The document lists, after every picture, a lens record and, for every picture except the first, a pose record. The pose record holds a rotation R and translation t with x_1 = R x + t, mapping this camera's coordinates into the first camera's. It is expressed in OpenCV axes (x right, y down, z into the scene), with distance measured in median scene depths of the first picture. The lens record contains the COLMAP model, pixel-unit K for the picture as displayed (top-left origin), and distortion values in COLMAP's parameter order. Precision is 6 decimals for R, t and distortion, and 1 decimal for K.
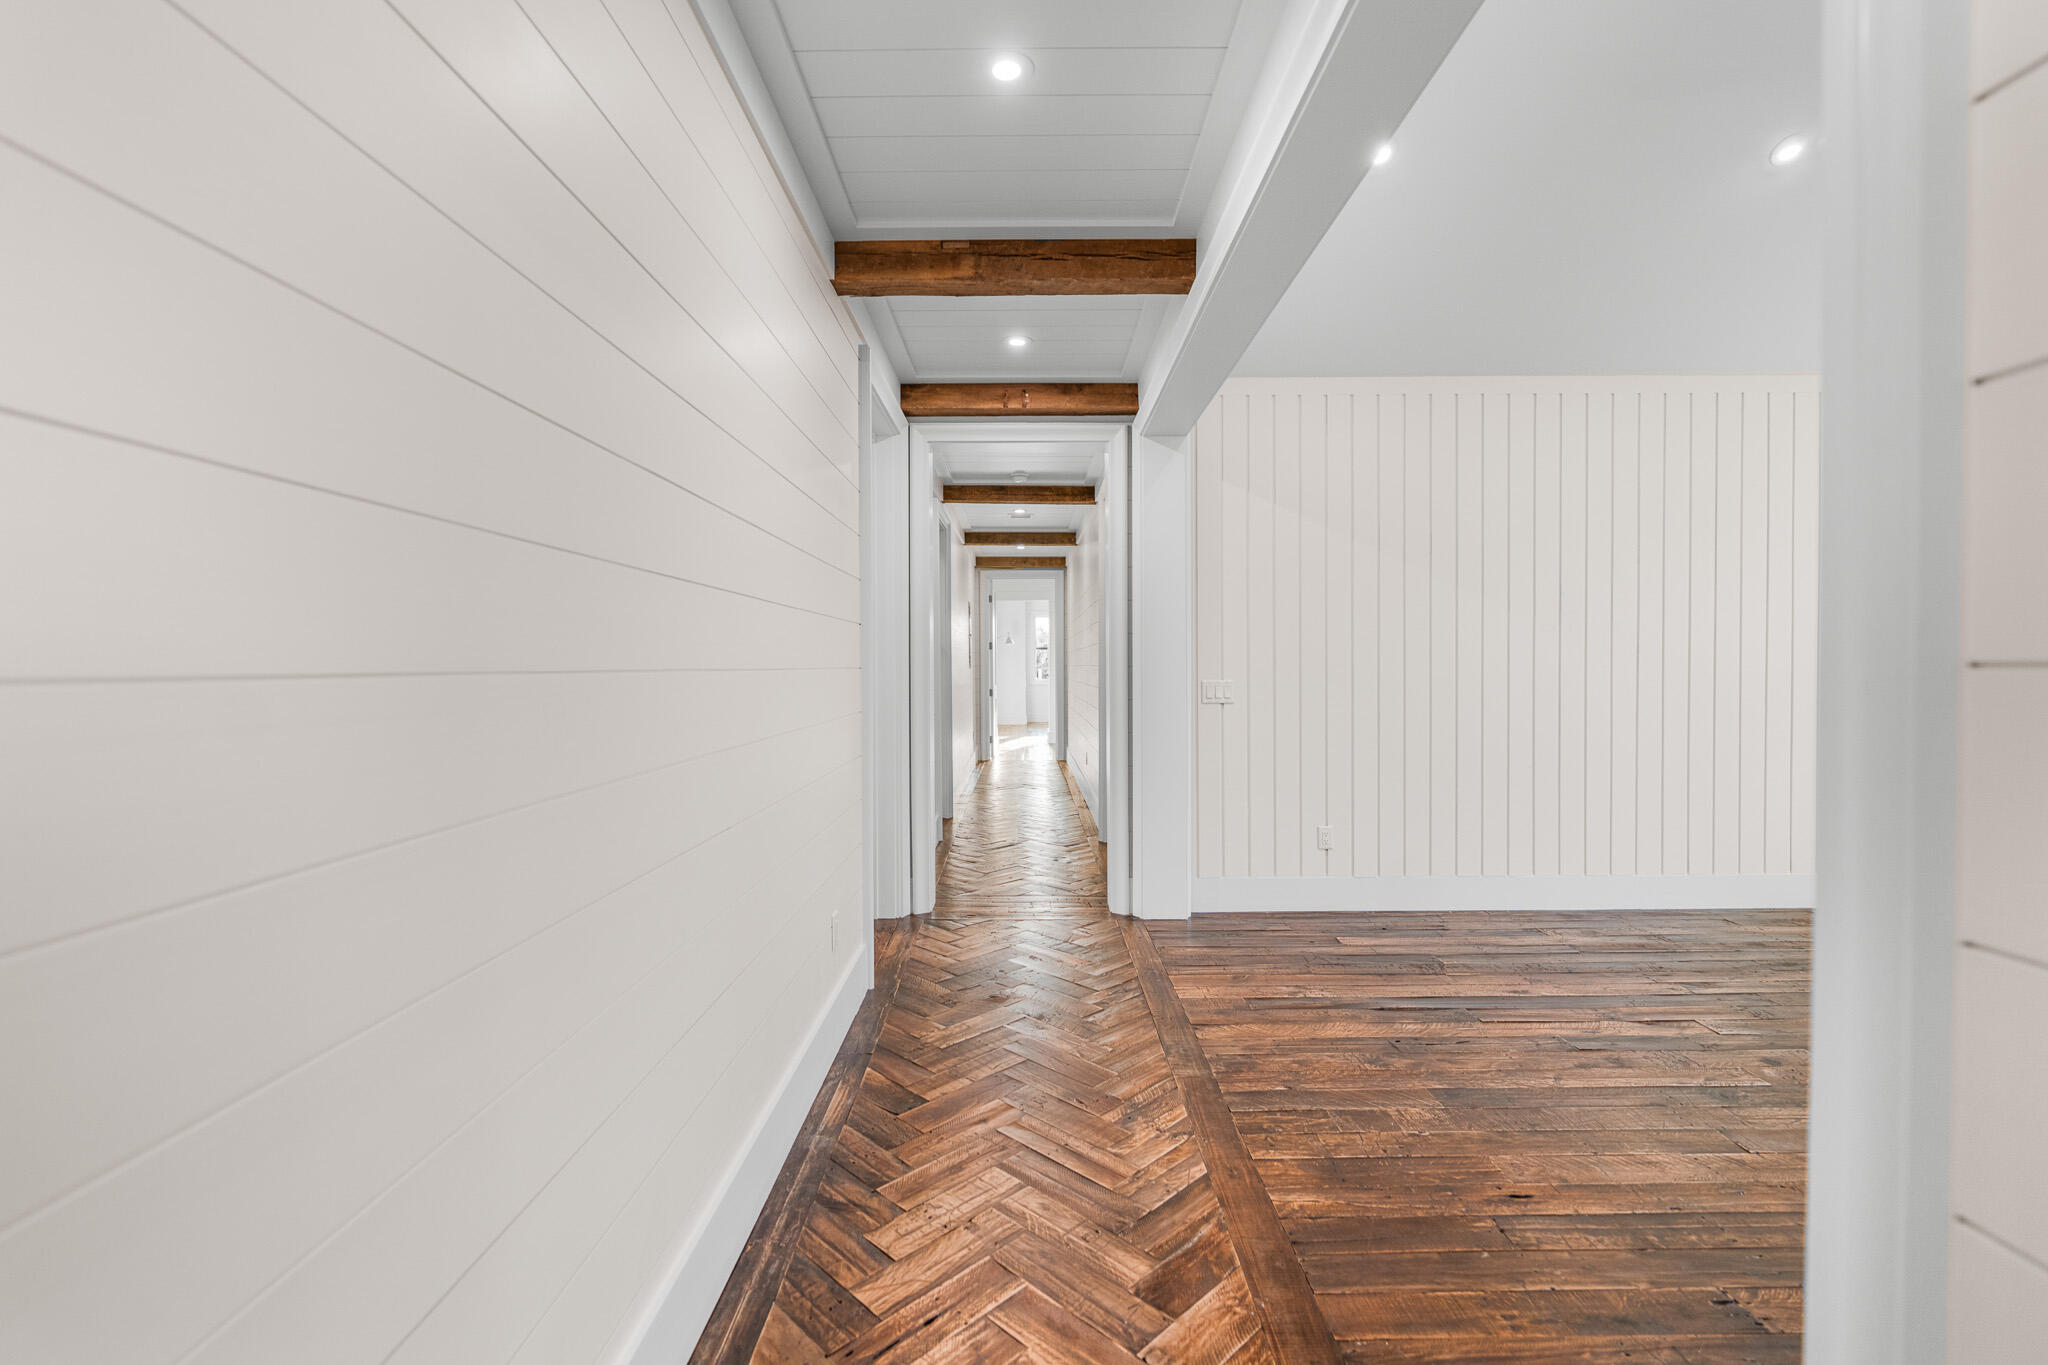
lens RADIAL K [[916.2, 0, 1029.3], [0, 916.2, 663.5], [0, 0, 1]] dist [-0.012075, 0.003148]
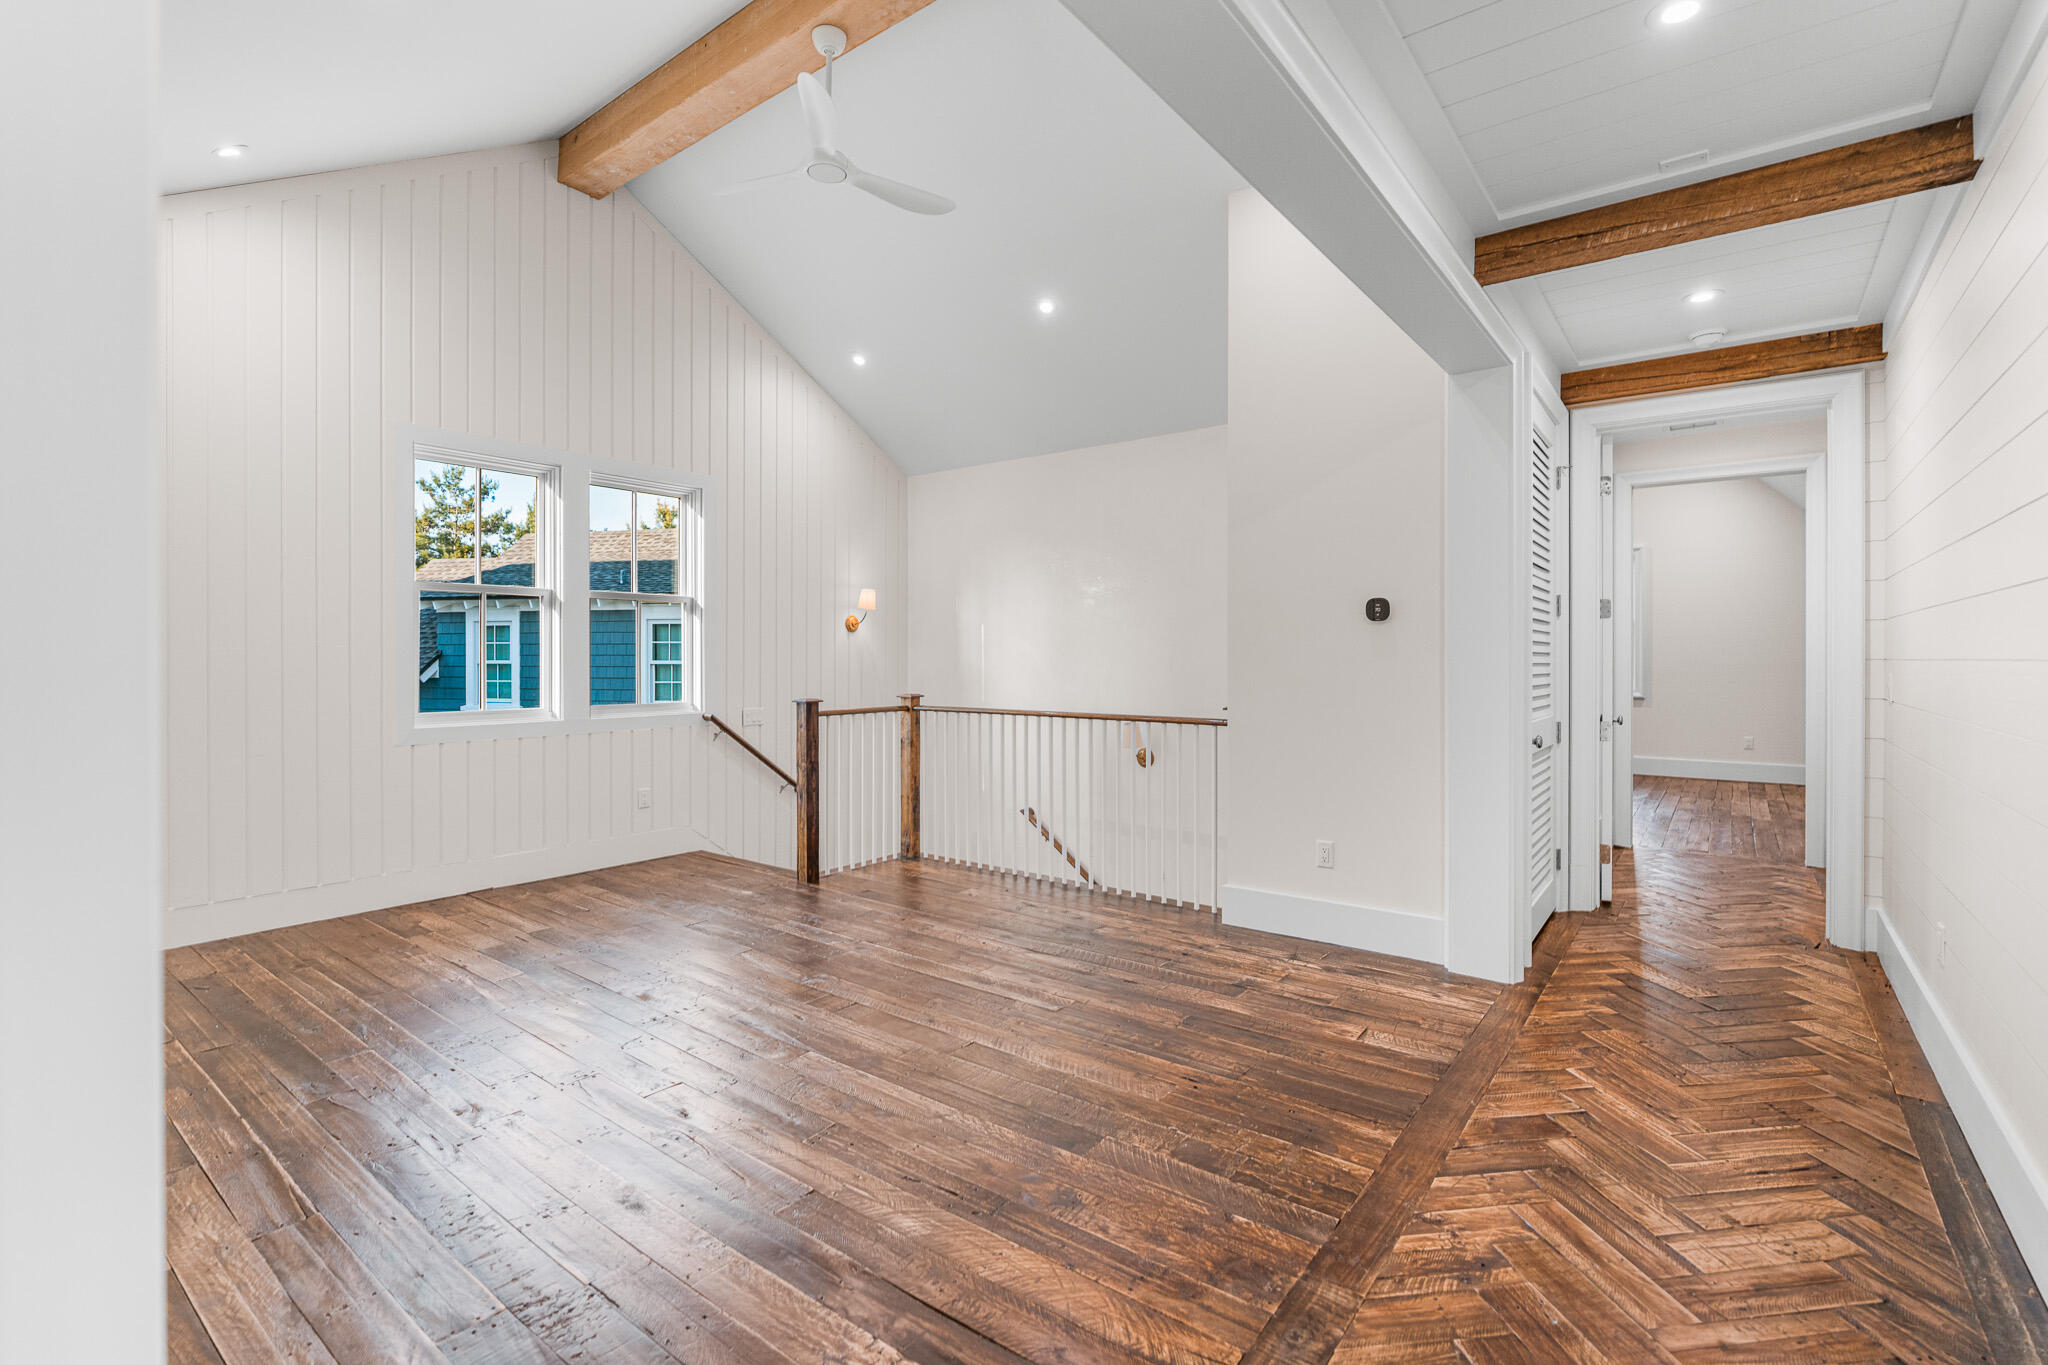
lens RADIAL K [[916.2, 0, 1029.3], [0, 916.2, 663.5], [0, 0, 1]] dist [-0.012075, 0.003148]
pose [[-0.788960, -0.000138, 0.614445, -0.061267], [0.001298, 0.999997, 0.001890, 0.003793], [-0.614443, 0.002289, -0.788958, 2.025236]]
